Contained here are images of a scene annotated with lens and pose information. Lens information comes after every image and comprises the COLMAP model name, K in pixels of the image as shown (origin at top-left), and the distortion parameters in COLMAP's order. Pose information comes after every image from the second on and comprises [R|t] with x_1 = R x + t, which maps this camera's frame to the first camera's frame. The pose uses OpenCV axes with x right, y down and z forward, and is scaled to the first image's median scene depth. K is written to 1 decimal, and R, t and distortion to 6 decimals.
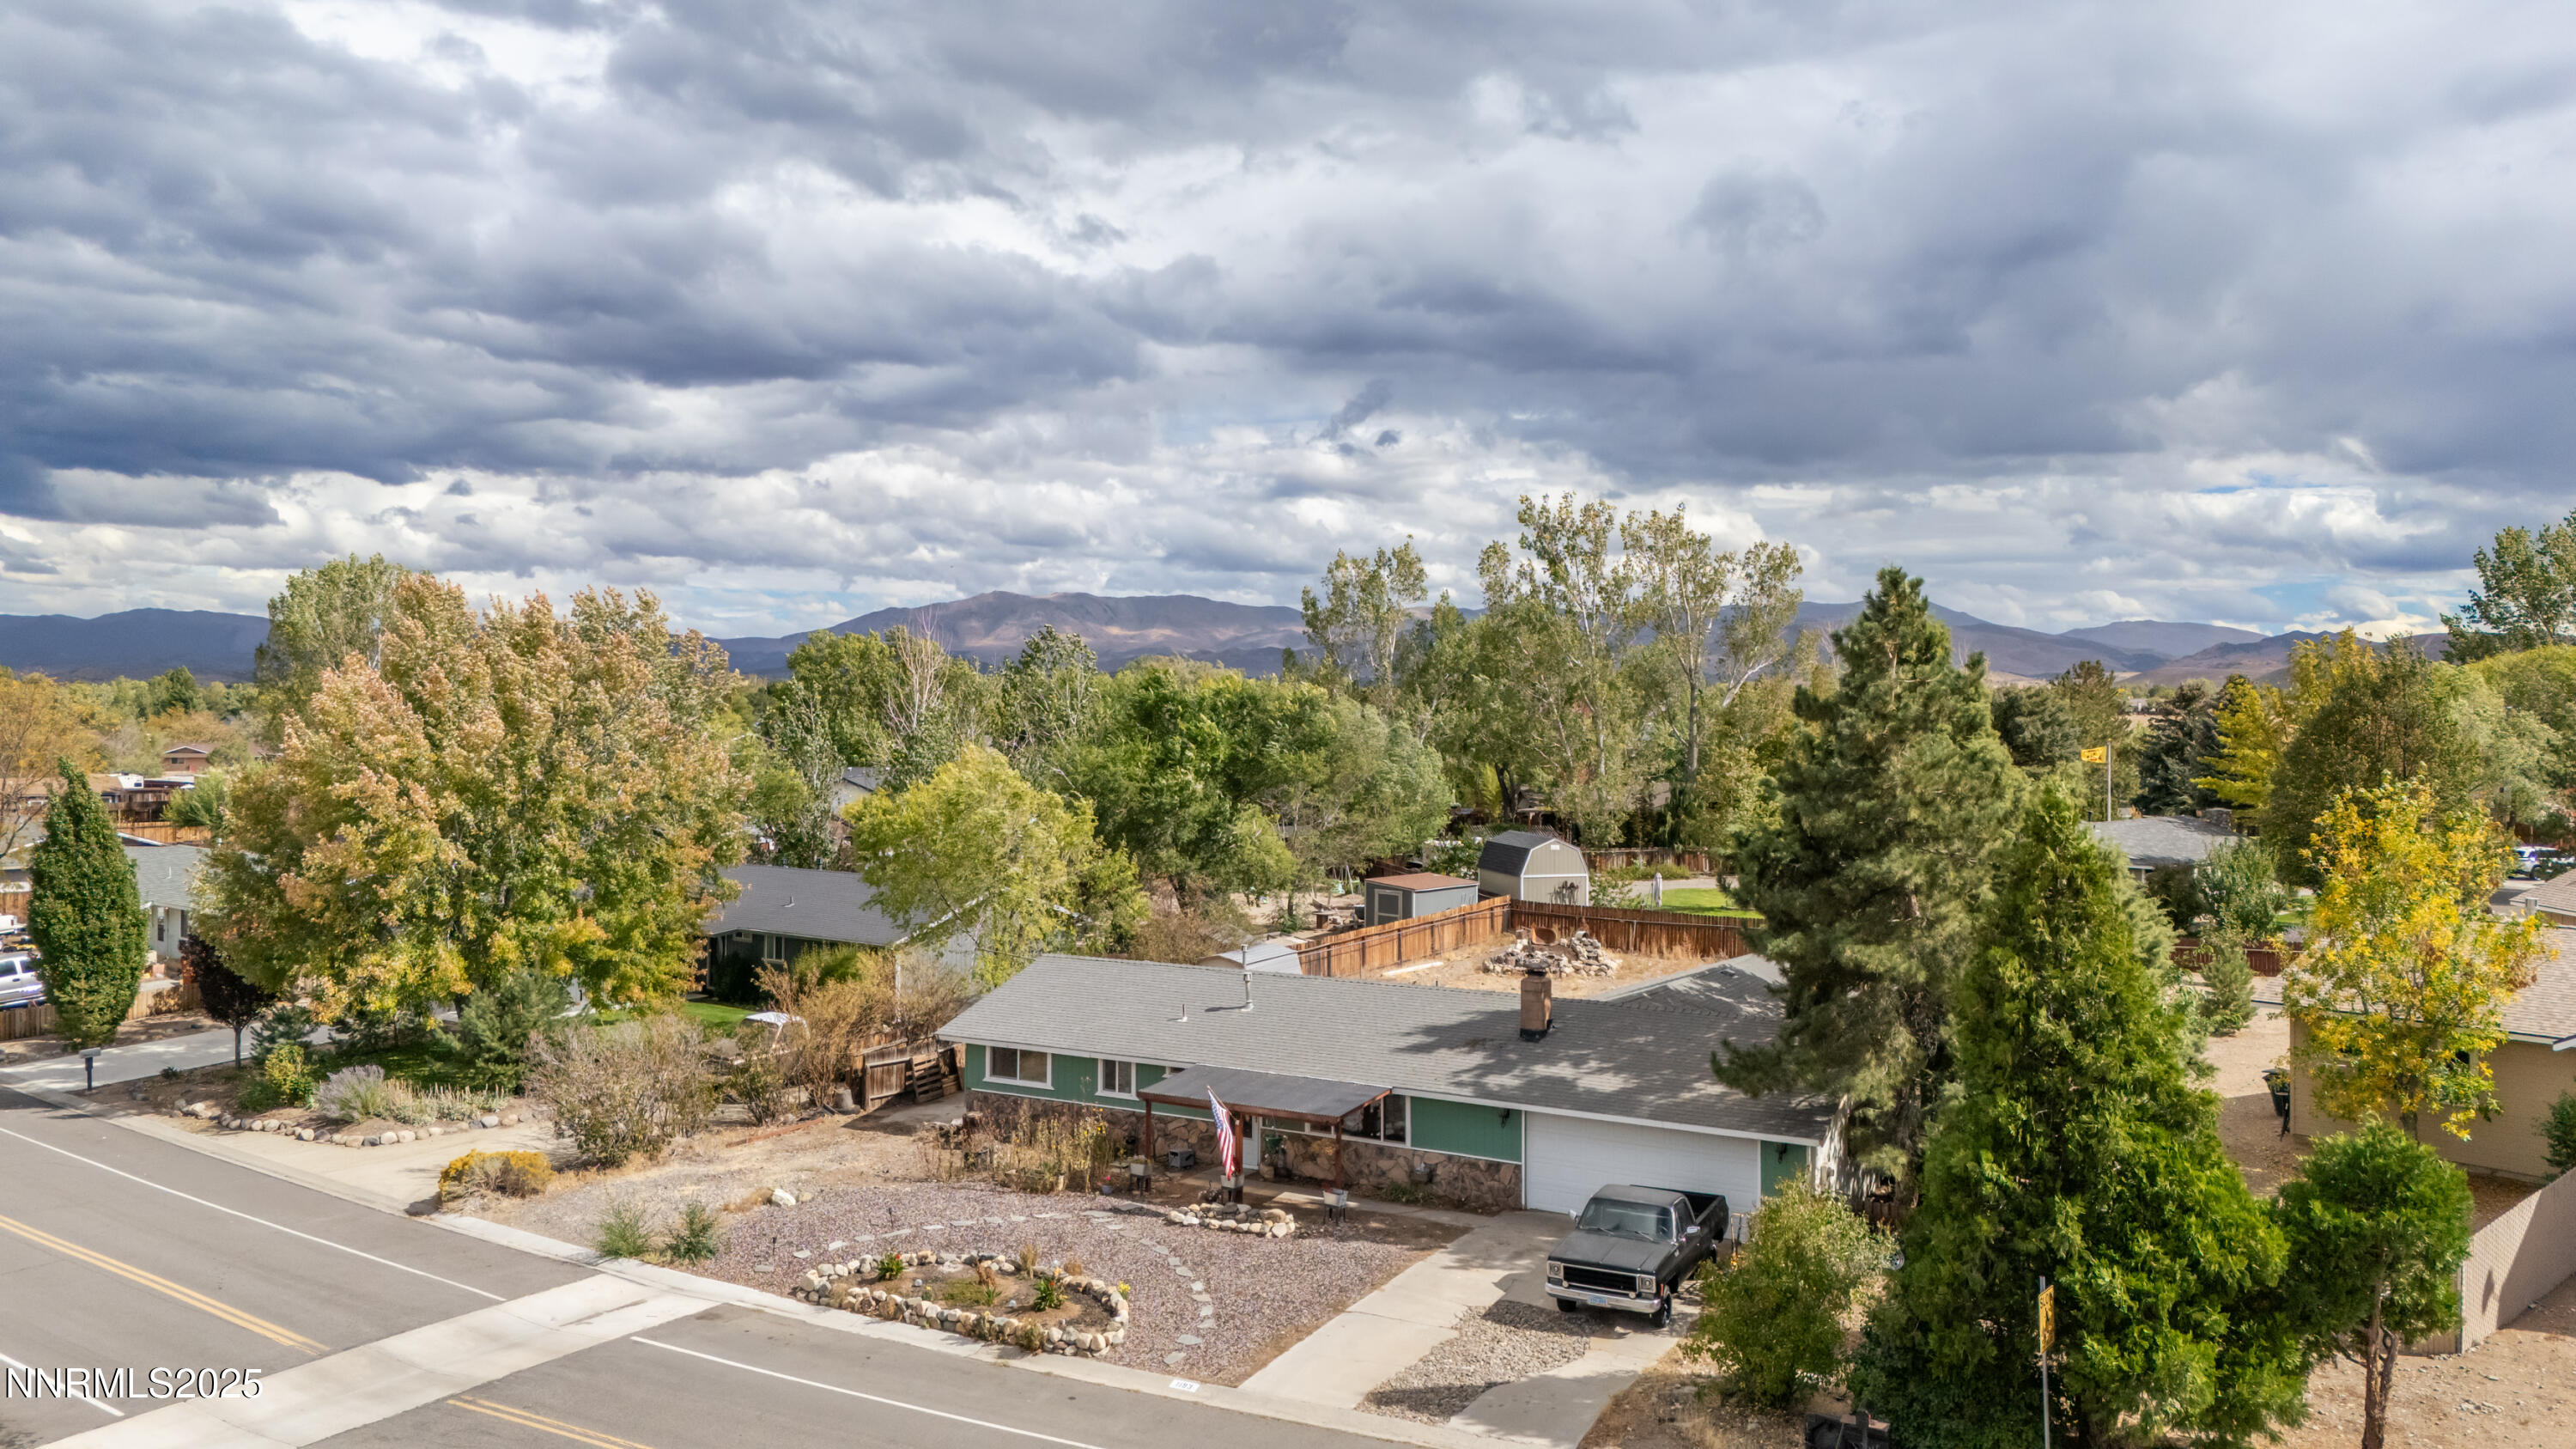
lens RADIAL K [[1877.9, 0, 1283.0], [0, 1877.9, 732.8], [0, 0, 1]] dist [0.077039, -0.065371]
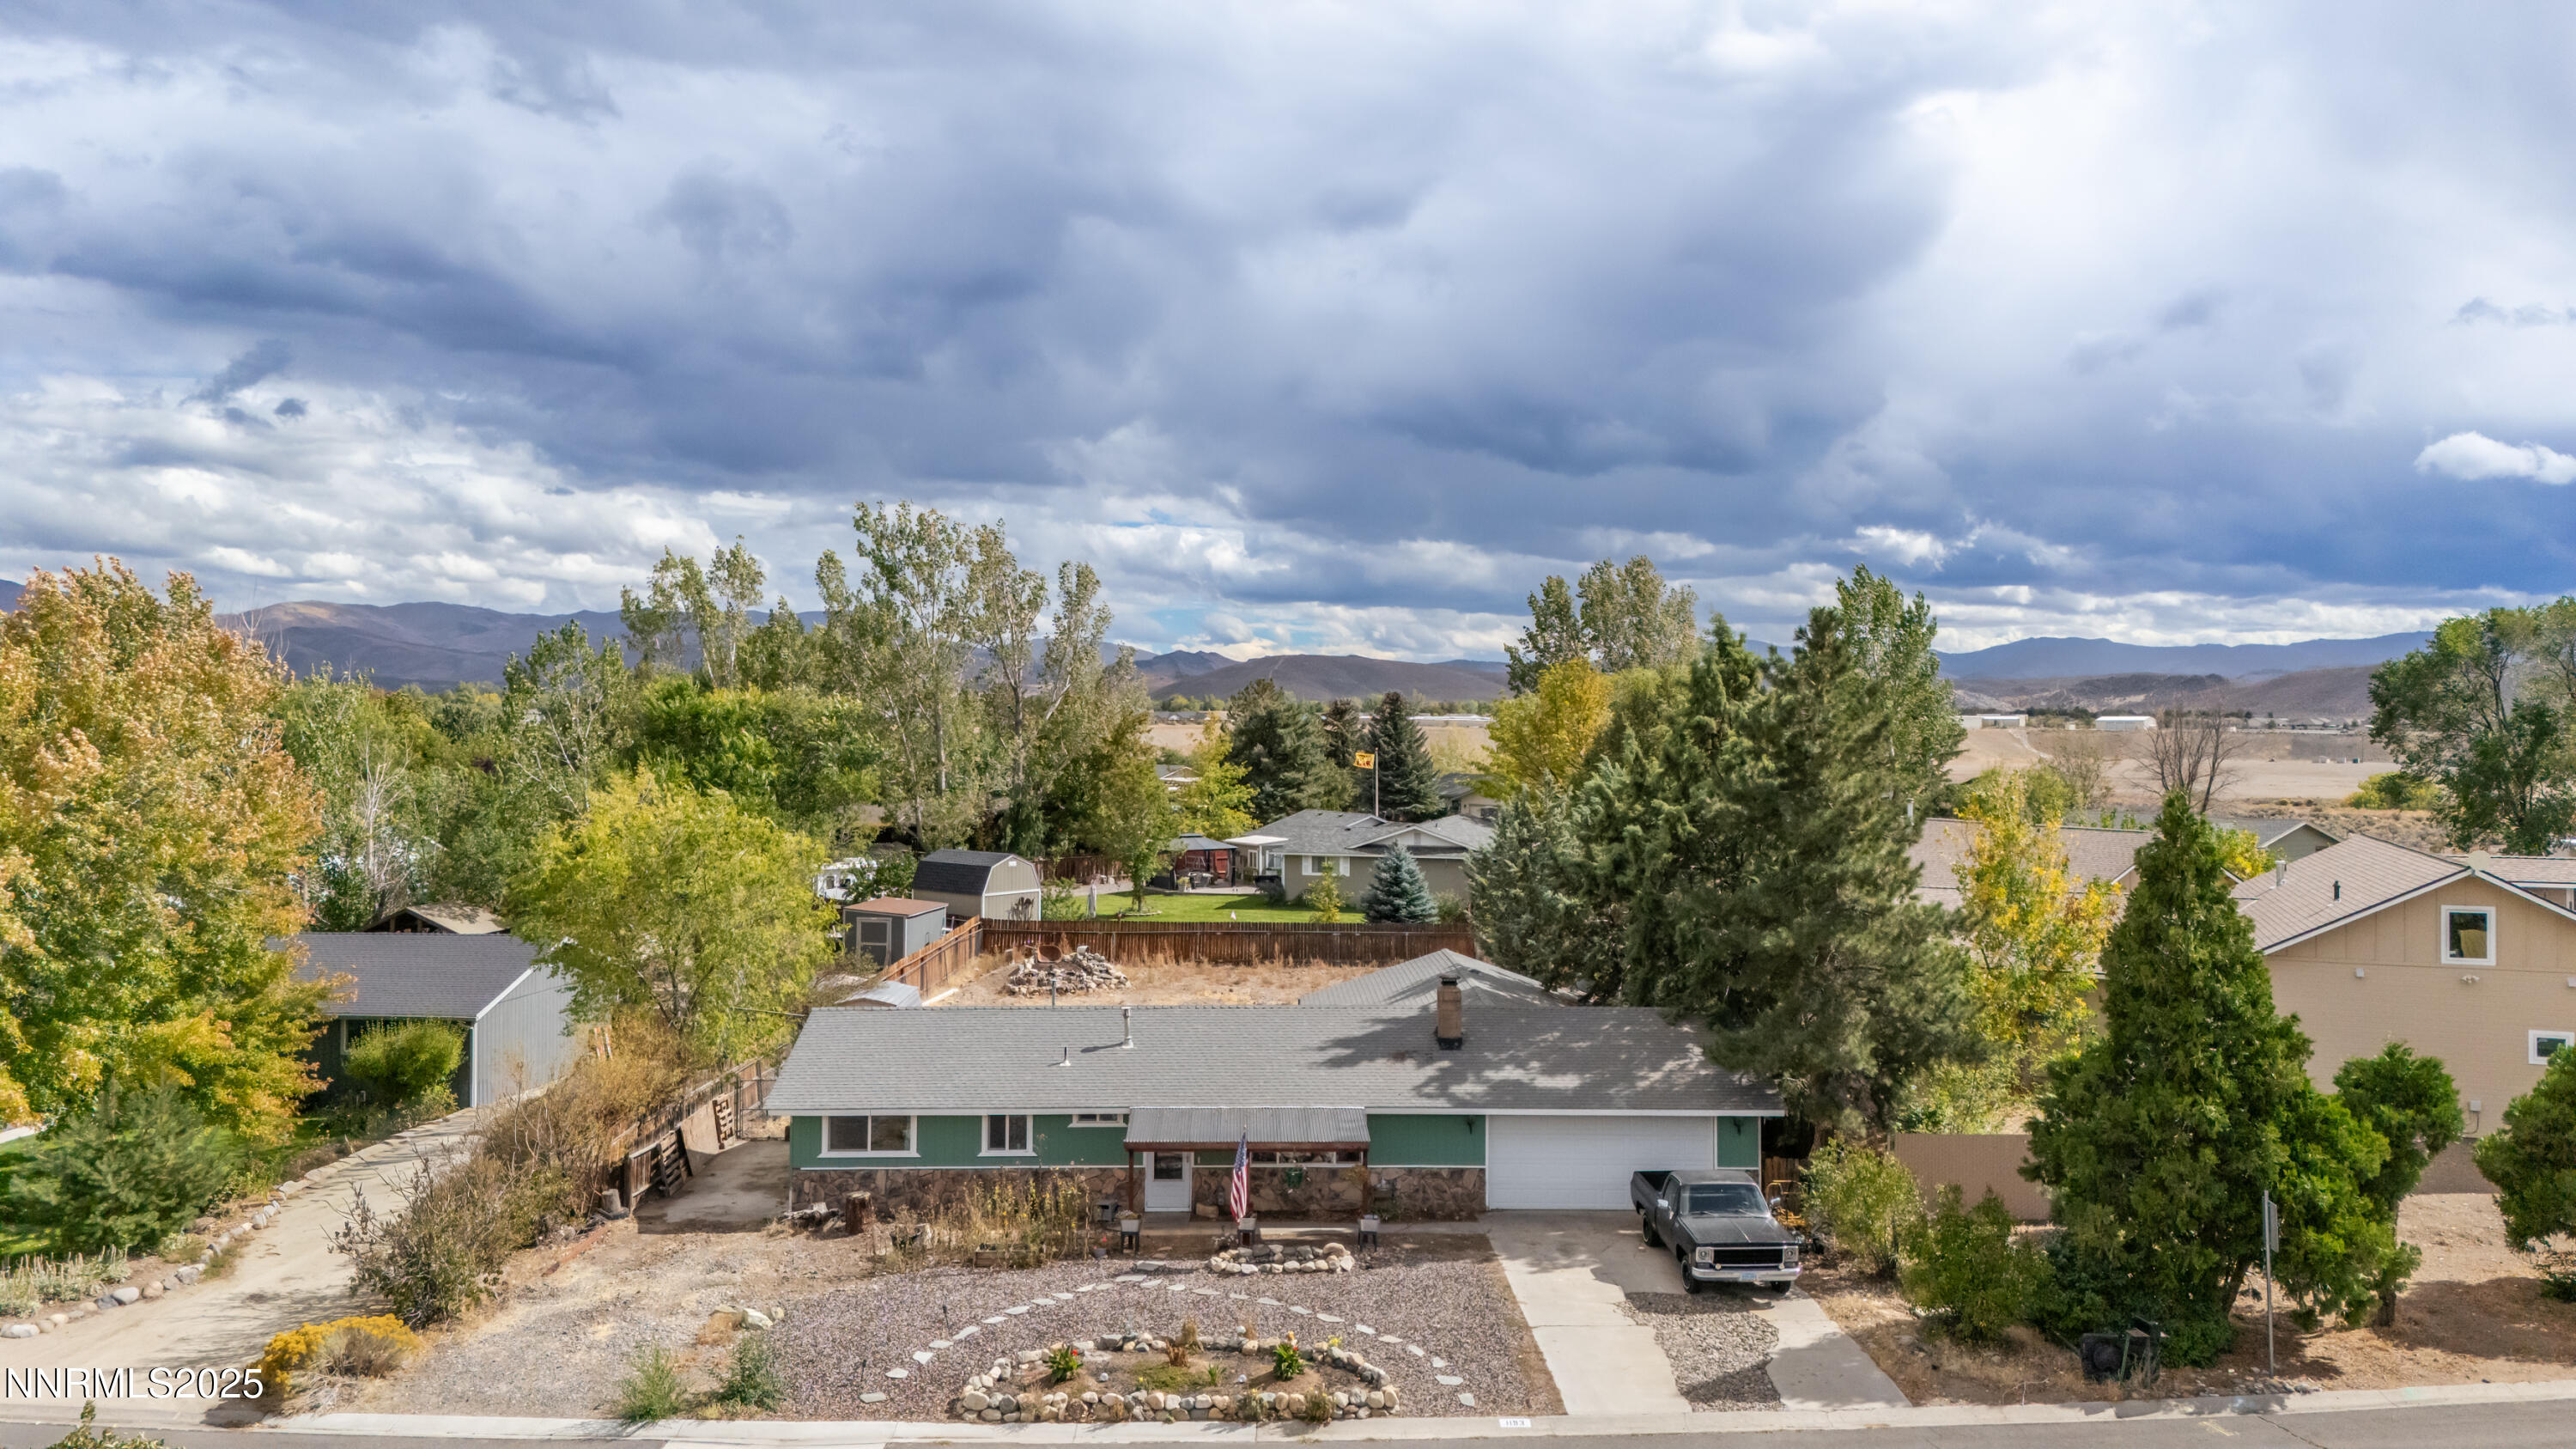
lens RADIAL K [[1877.9, 0, 1284.4], [0, 1877.9, 734.5], [0, 0, 1]] dist [0.077039, -0.065371]
pose [[0.855501, -0.004016, 0.517785, -0.438487], [0.006083, 0.999979, -0.002295, -0.007072], [-0.517765, 0.005113, 0.855508, 0.145147]]
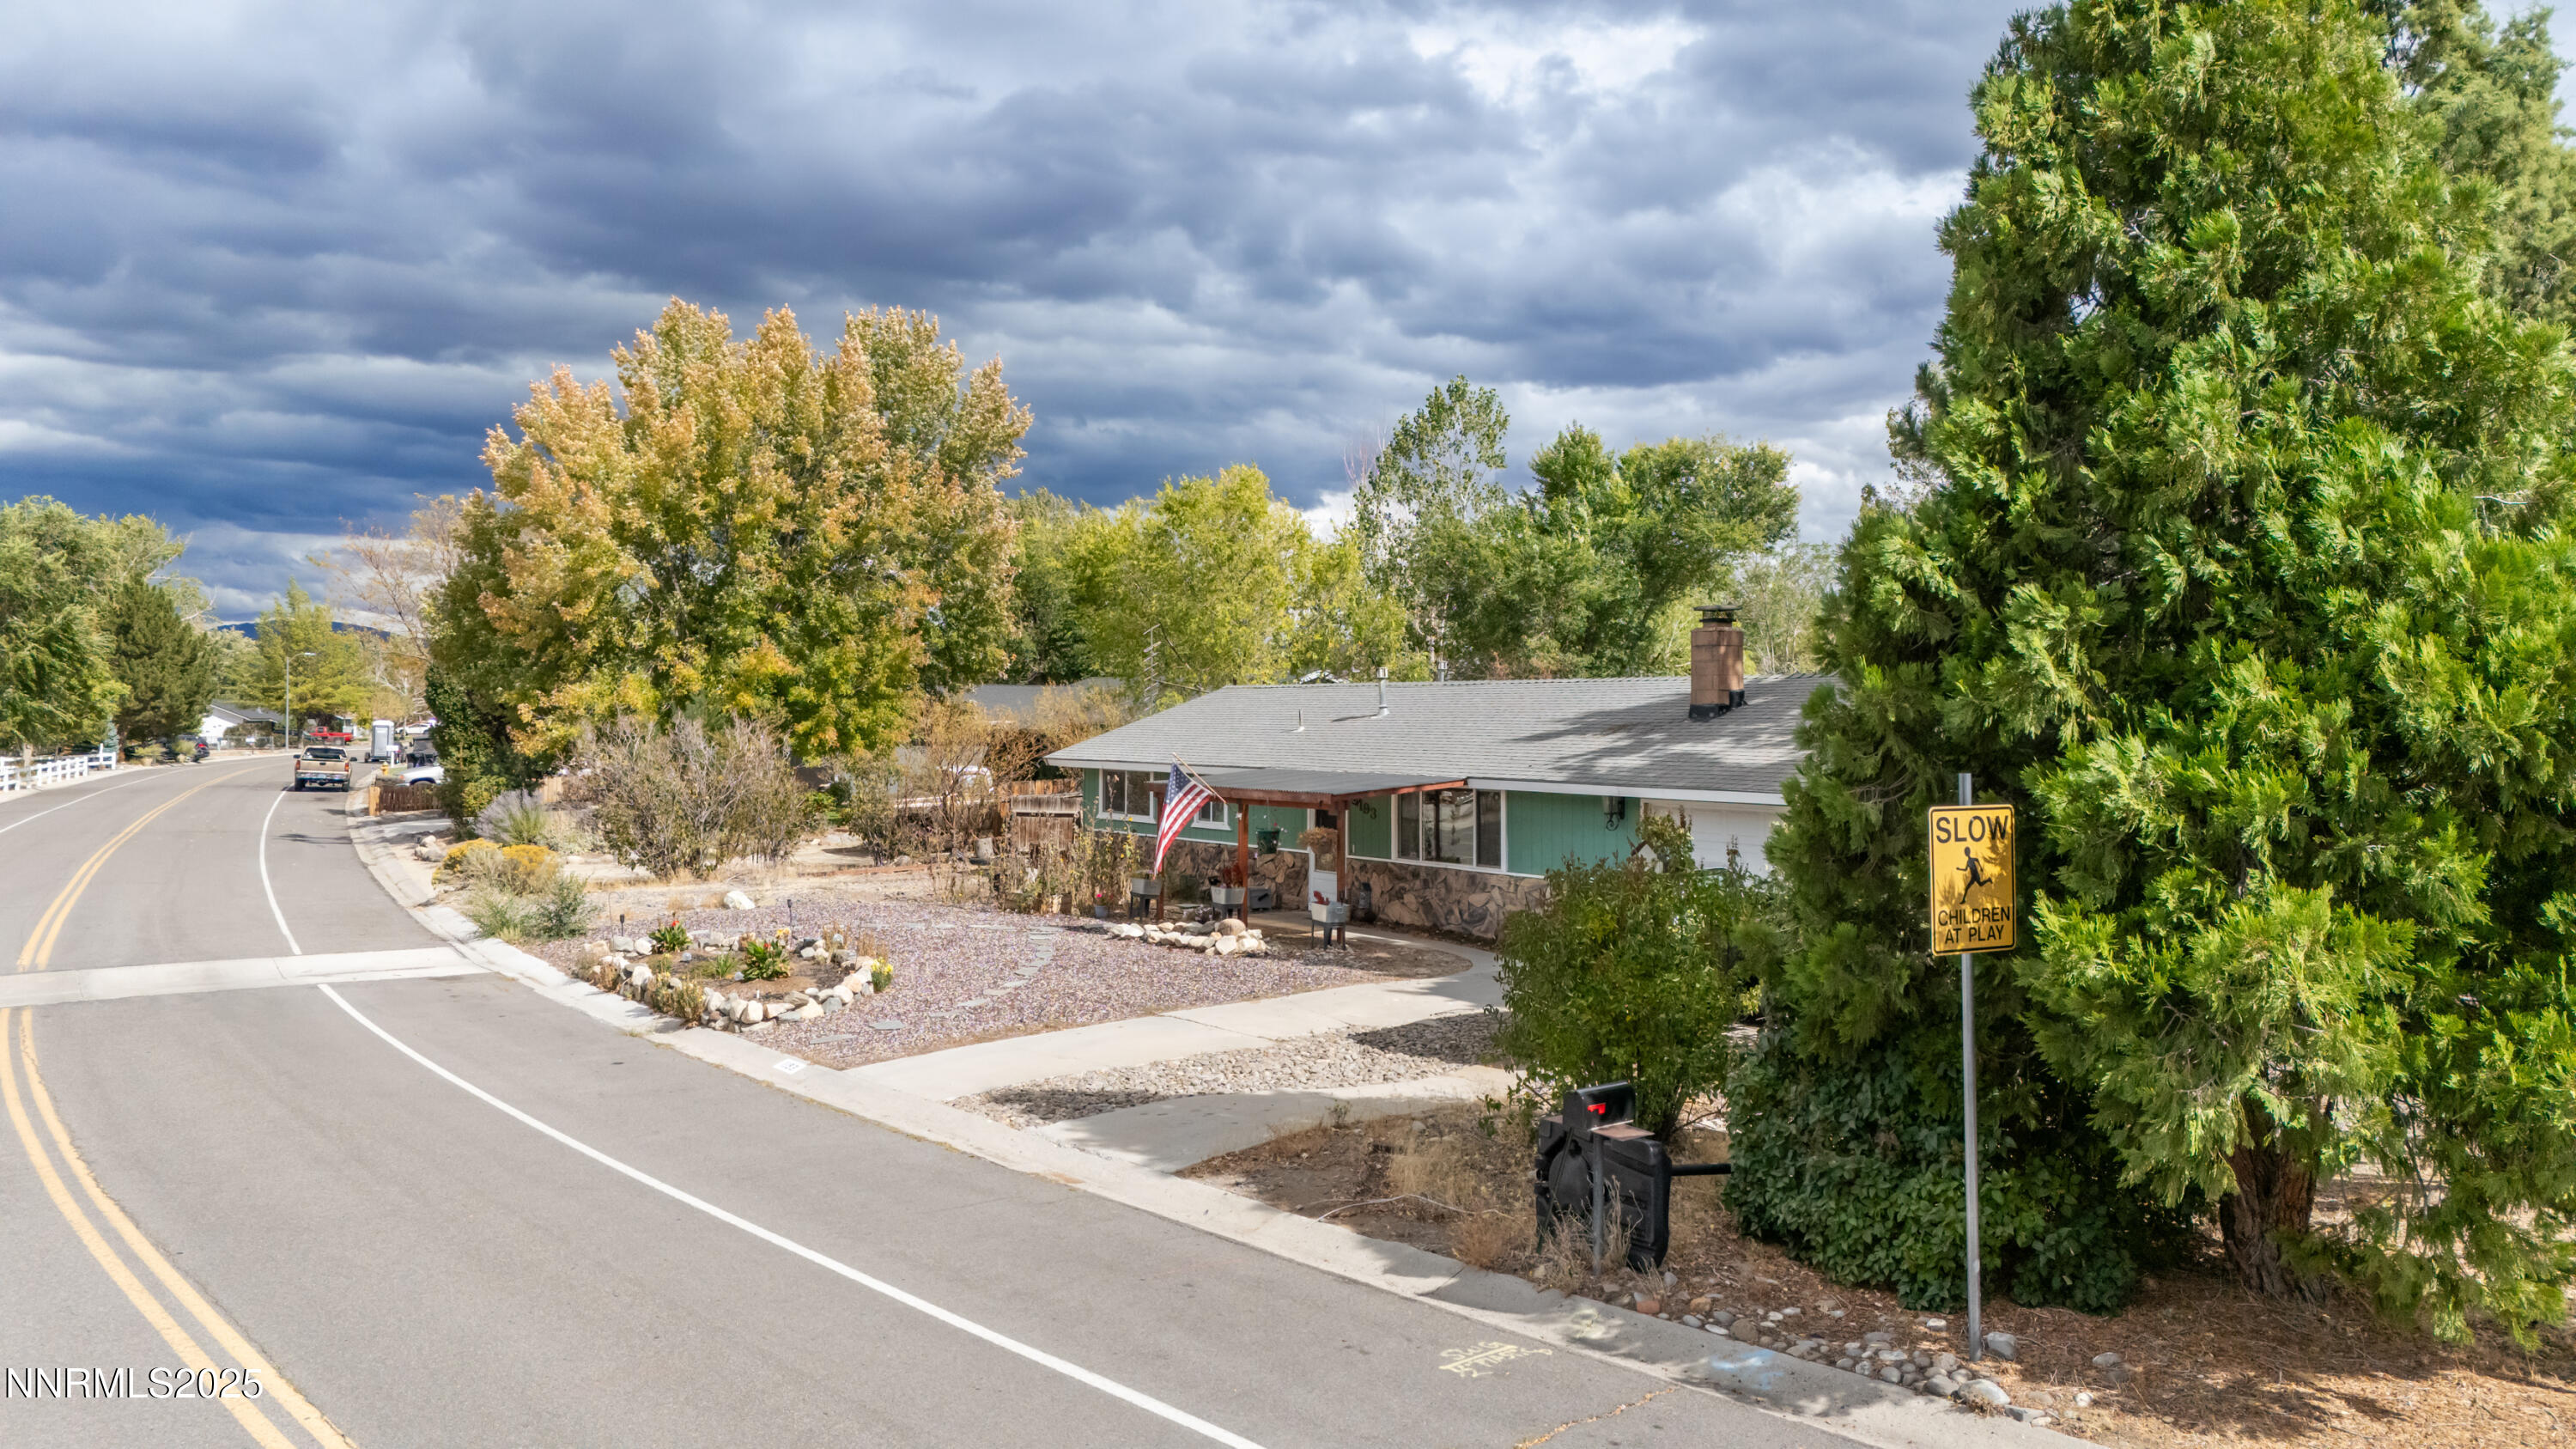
lens RADIAL K [[1877.9, 0, 1288.2], [0, 1877.9, 721.7], [0, 0, 1]] dist [0.077039, -0.065371]
pose [[0.915347, 0.002103, -0.402660, 0.237624], [-0.005662, 0.999955, -0.007650, 0.154227], [0.402625, 0.009282, 0.915318, 0.320842]]
